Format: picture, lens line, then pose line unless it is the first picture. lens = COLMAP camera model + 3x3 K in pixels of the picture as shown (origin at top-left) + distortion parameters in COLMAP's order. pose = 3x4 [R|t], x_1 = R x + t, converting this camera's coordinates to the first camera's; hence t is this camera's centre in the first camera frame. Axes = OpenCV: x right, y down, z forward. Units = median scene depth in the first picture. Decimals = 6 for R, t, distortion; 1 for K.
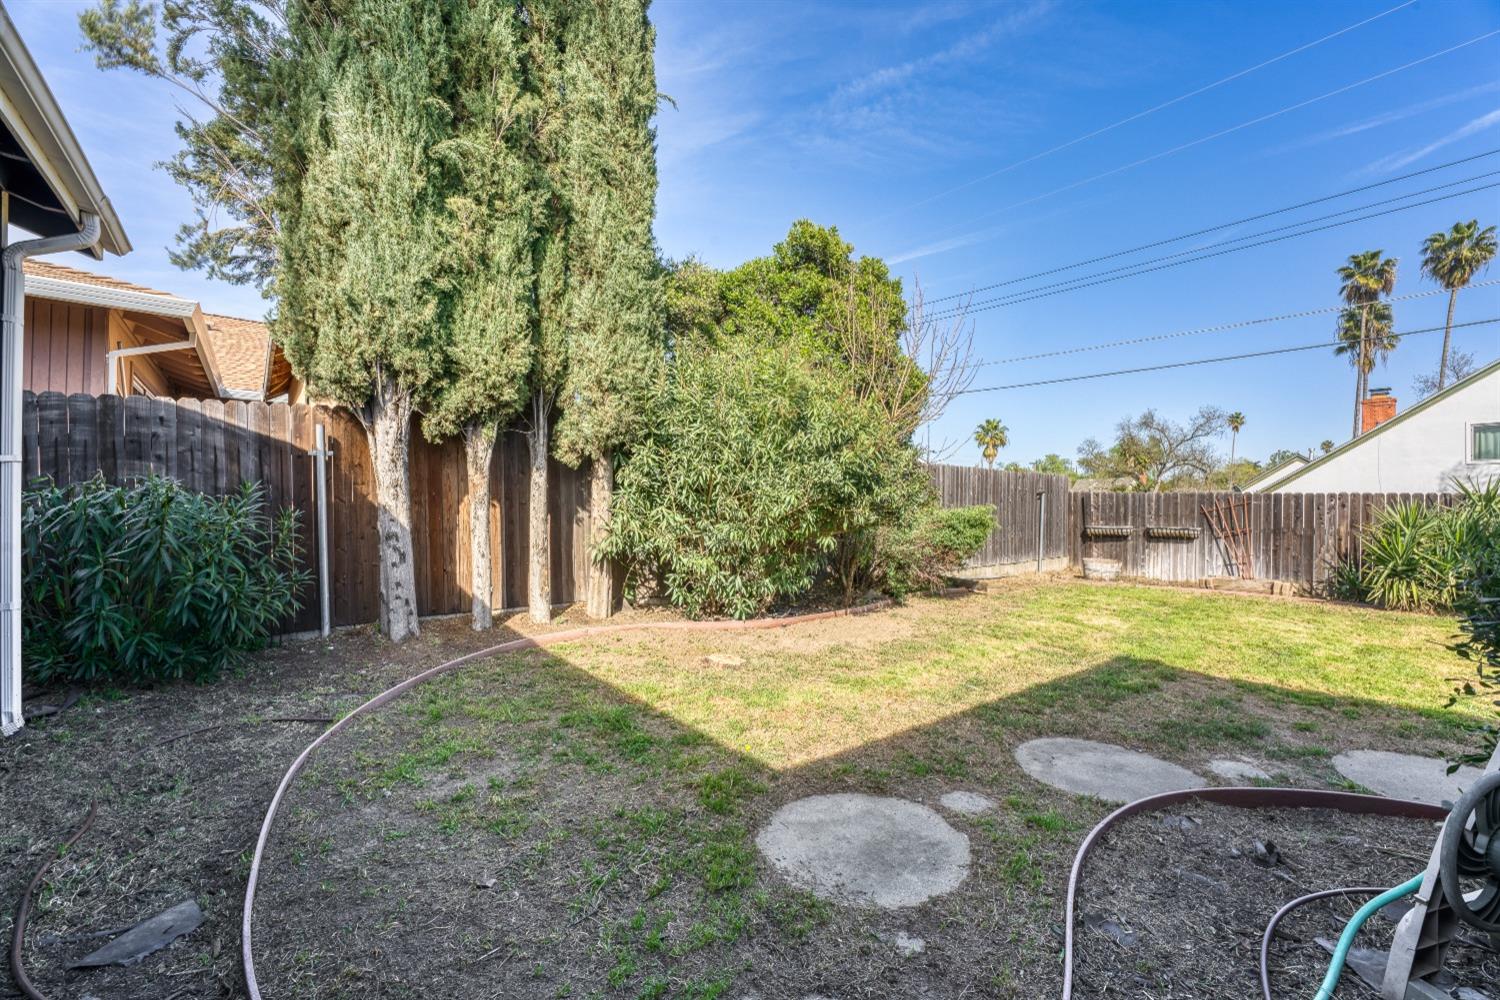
lens RADIAL K [[603.9, 0, 746.7], [0, 603.9, 507.1], [0, 0, 1]] dist [-0.030093, 0.004298]
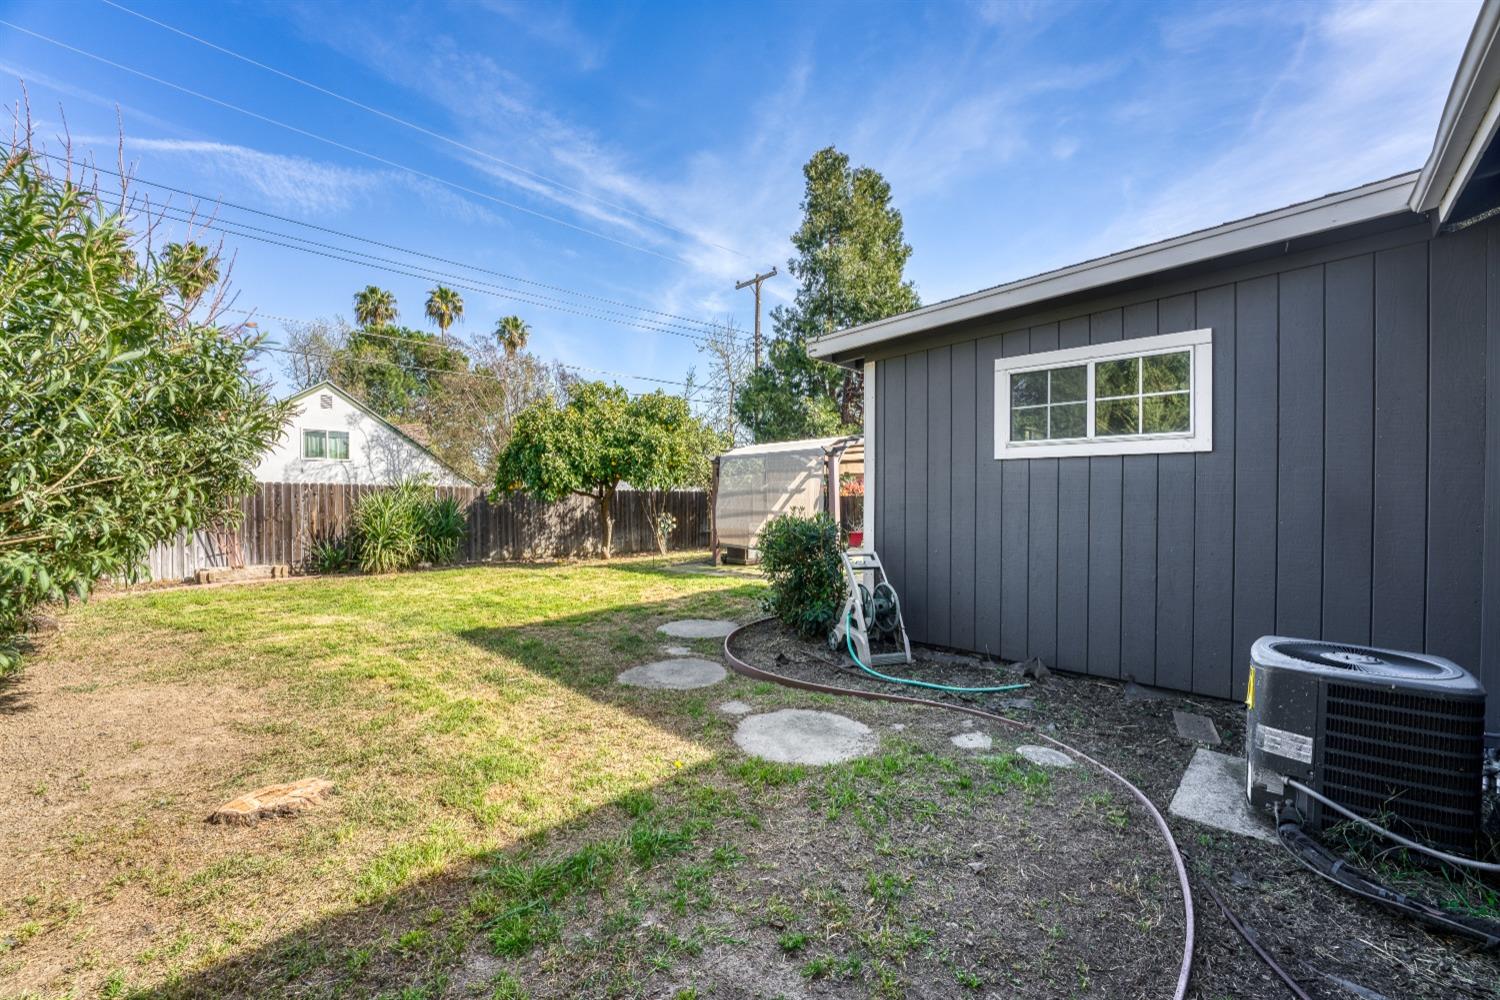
lens RADIAL K [[603.9, 0, 746.7], [0, 603.9, 507.1], [0, 0, 1]] dist [-0.030093, 0.004298]
pose [[-0.131145, -0.026299, 0.991014, -0.272136], [0.000532, 0.999646, 0.026598, -0.007359], [-0.991363, 0.004015, -0.131084, 0.296931]]
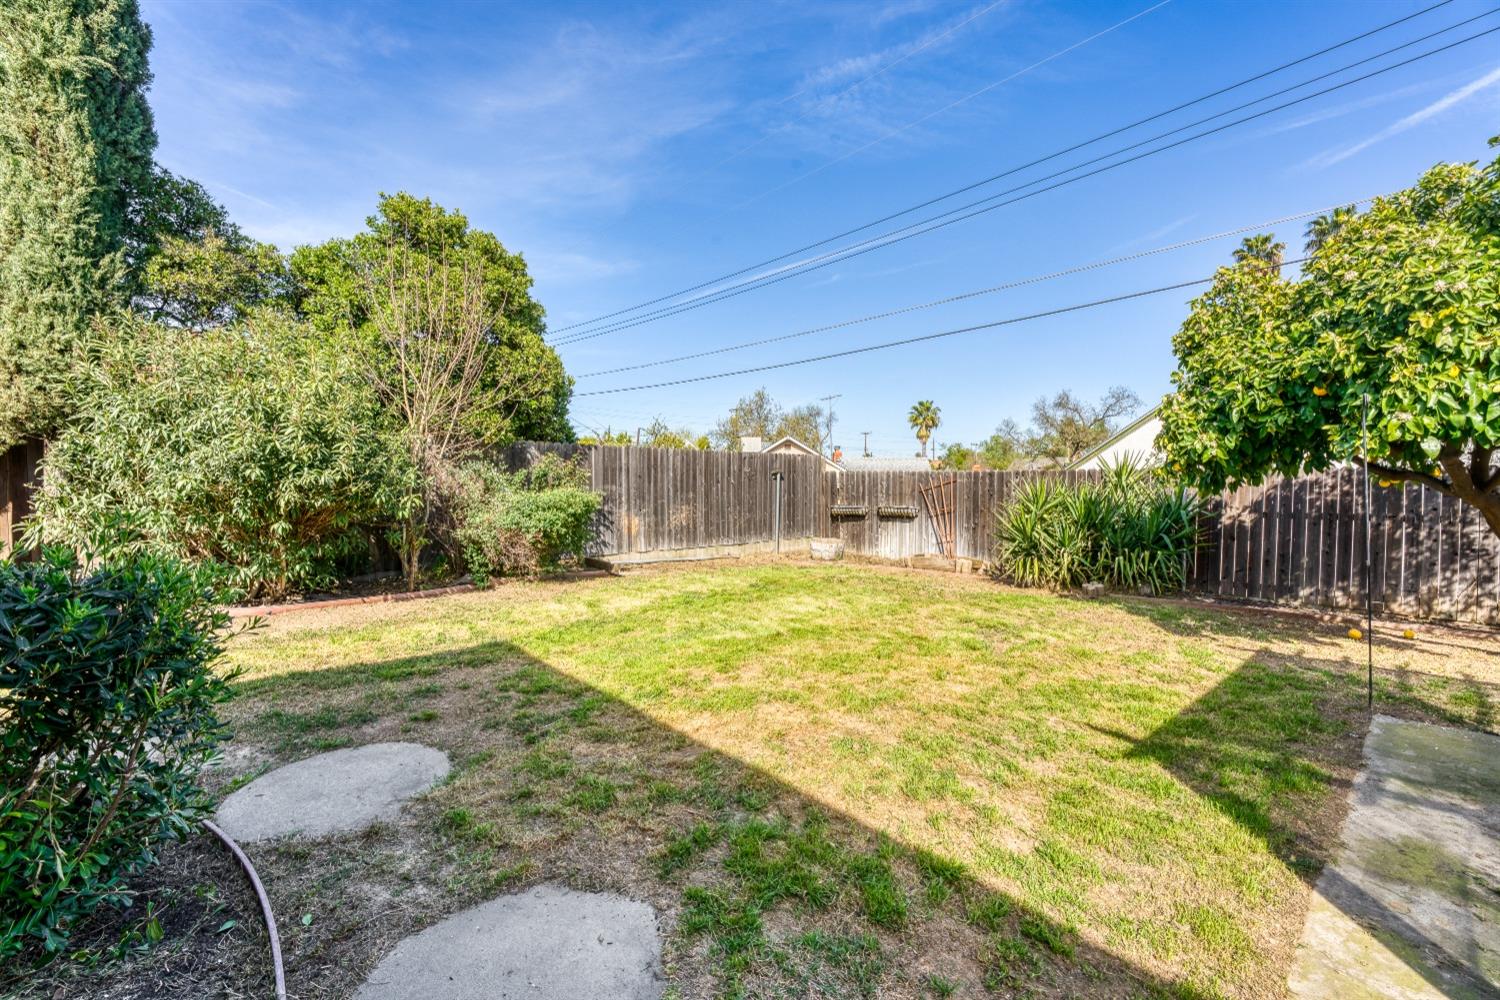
lens RADIAL K [[603.9, 0, 746.7], [0, 603.9, 507.1], [0, 0, 1]] dist [-0.030093, 0.004298]
pose [[0.998685, -0.013732, 0.049400, 0.487545], [0.012359, 0.999532, 0.027980, 0.005116], [-0.049762, -0.027333, 0.998387, 0.006755]]
